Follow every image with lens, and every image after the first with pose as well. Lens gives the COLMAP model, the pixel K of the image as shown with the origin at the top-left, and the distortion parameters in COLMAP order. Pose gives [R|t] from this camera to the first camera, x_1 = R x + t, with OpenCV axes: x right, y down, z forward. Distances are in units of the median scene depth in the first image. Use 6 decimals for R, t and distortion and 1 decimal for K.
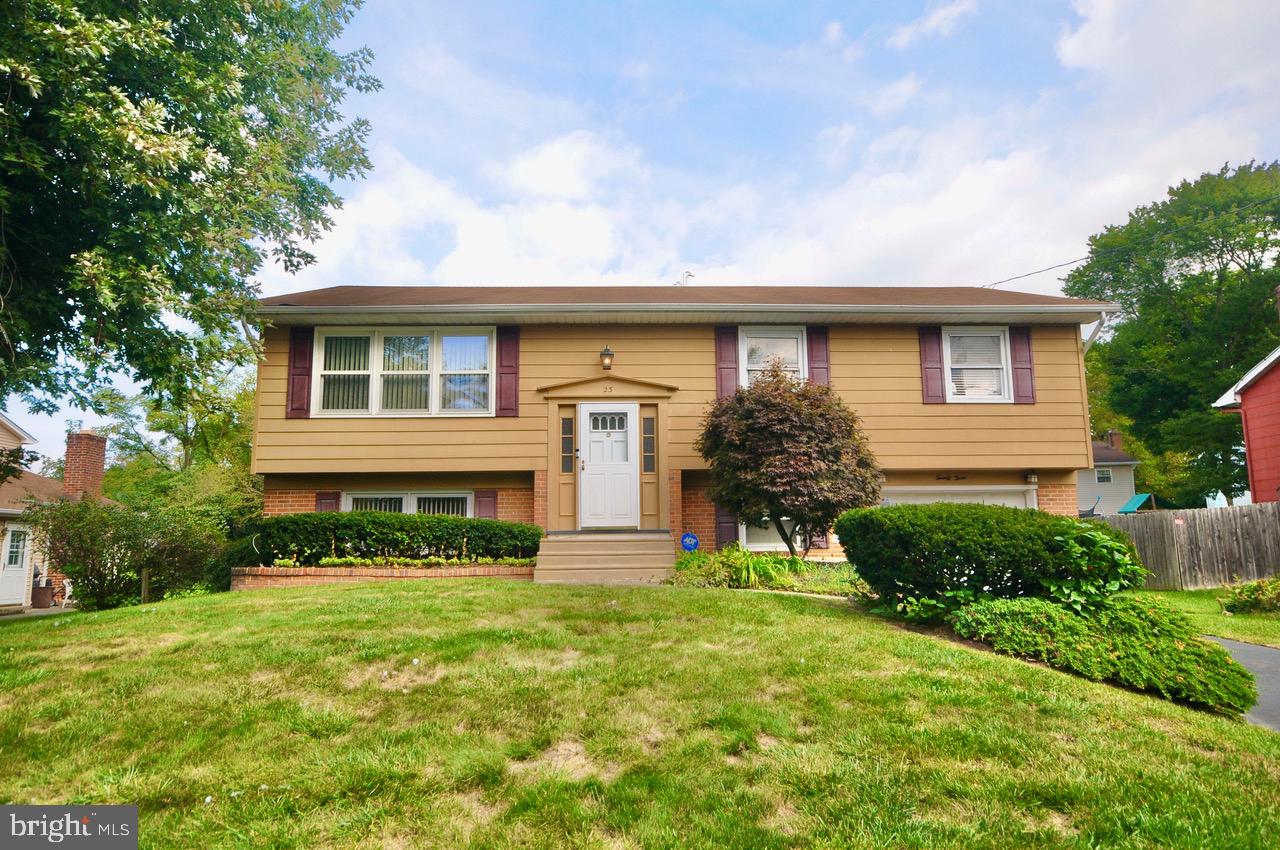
lens RADIAL K [[773.7, 0, 639.5], [0, 773.7, 437.1], [0, 0, 1]] dist [0.003475, 0.004109]
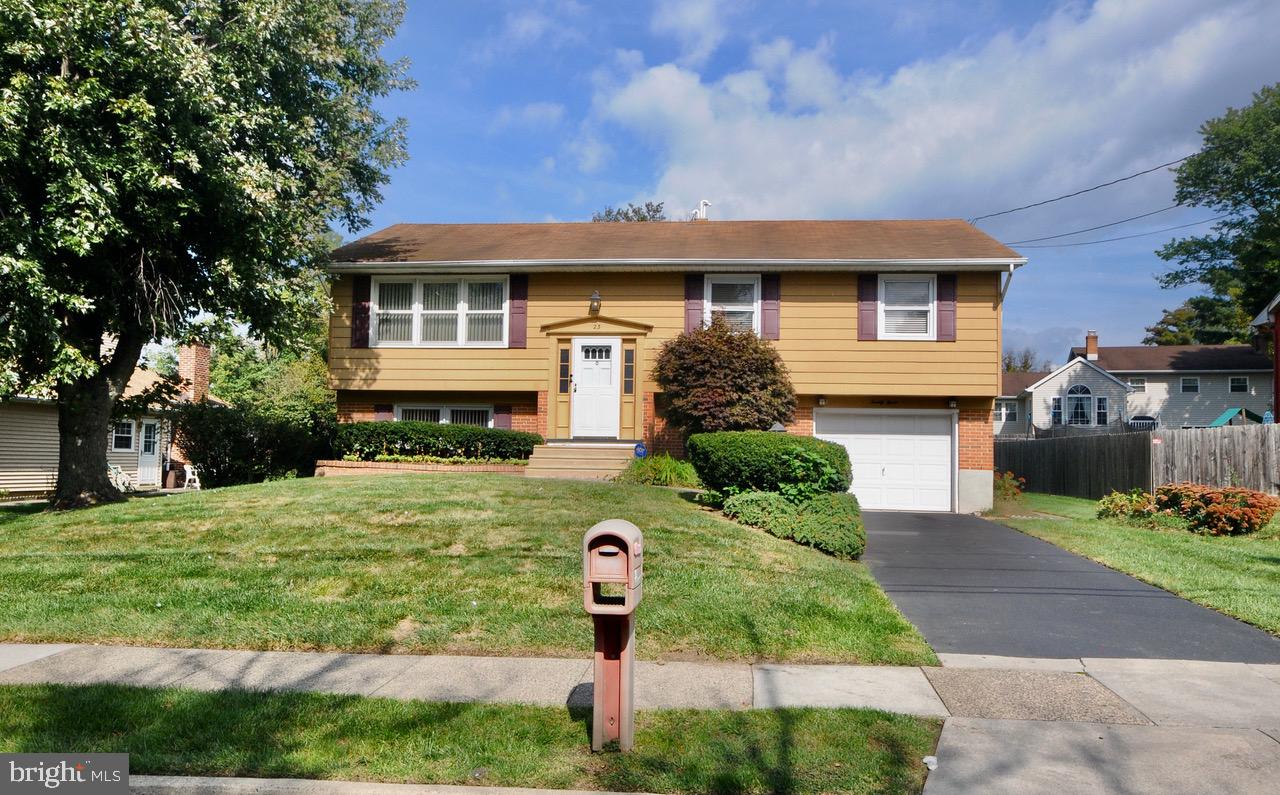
lens RADIAL K [[883.5, 0, 640.0], [0, 883.5, 397.5], [0, 0, 1]] dist [-0.007607, -0.003388]
pose [[0.991331, 0.018196, -0.130125, 0.219709], [-0.007126, 0.996352, 0.085037, -0.070967], [0.131198, -0.083373, 0.987844, -0.410446]]
